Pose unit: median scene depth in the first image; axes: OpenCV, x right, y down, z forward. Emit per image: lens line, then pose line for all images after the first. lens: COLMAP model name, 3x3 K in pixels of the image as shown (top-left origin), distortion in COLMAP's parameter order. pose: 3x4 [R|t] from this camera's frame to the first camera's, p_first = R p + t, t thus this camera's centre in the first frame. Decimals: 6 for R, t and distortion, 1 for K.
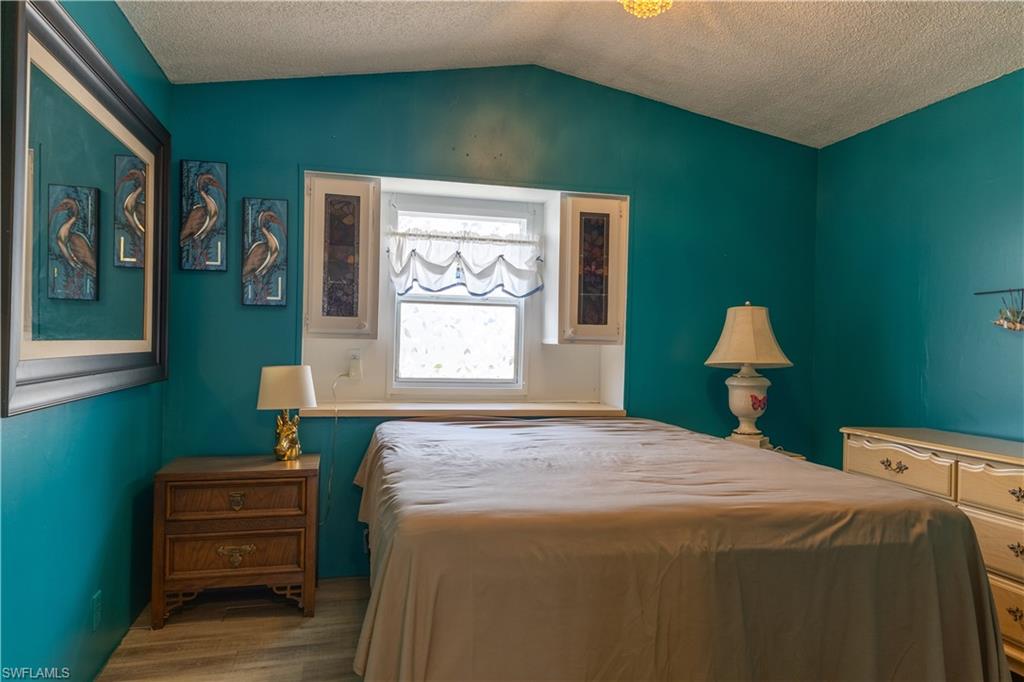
lens RADIAL K [[683.6, 0, 512.0], [0, 683.6, 341.0], [0, 0, 1]] dist [0.003372, -0.041669]
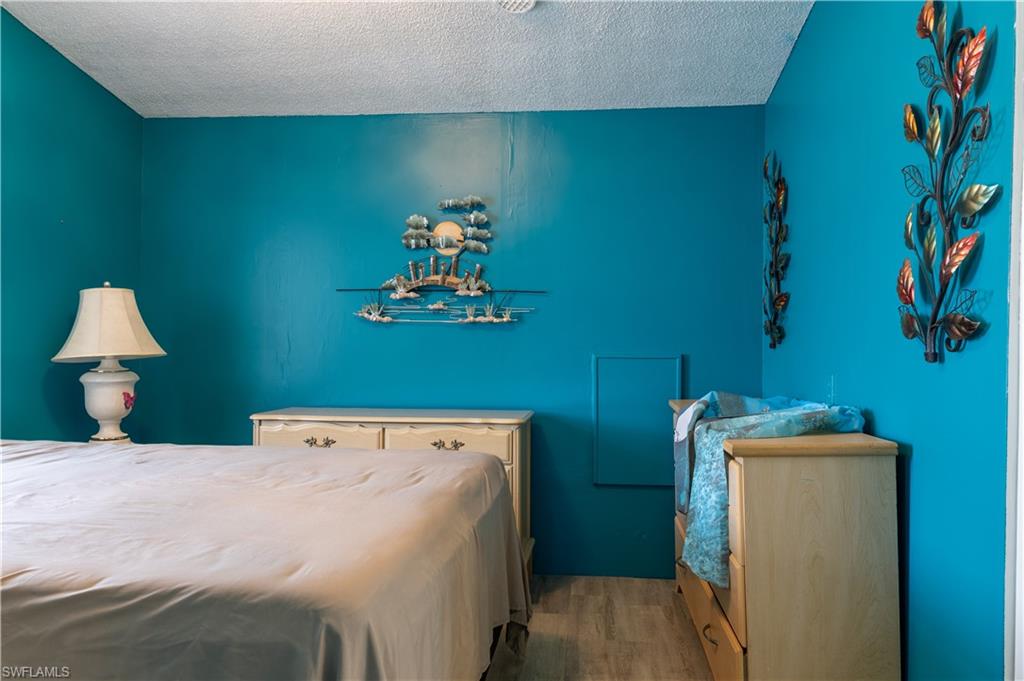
lens RADIAL K [[702.4, 0, 512.0], [0, 702.4, 340.5], [0, 0, 1]] dist [0.043552, -0.052167]
pose [[0.334469, -0.018731, 0.942221, -0.319280], [-0.006183, 0.999737, 0.022070, -0.008351], [-0.942387, -0.013207, 0.334265, 0.241266]]
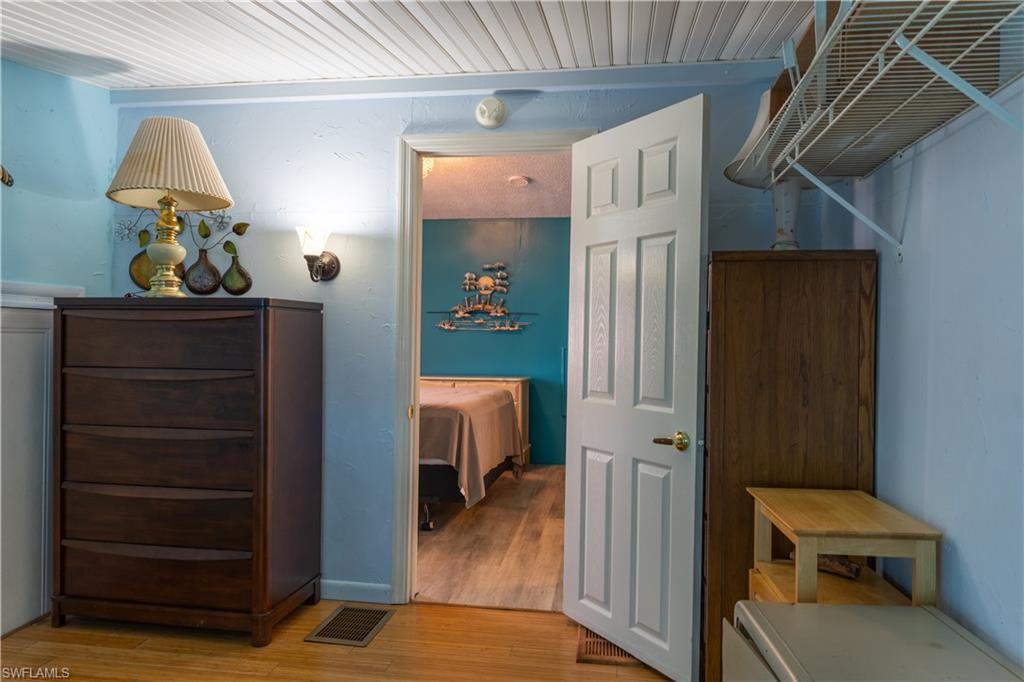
lens RADIAL K [[702.4, 0, 512.0], [0, 702.4, 341.0], [0, 0, 1]] dist [0.043552, -0.052167]
pose [[0.371208, -0.016968, 0.928395, -1.116600], [-0.010540, 0.999692, 0.022485, -0.024126], [-0.928490, -0.018132, 0.370914, -0.097067]]
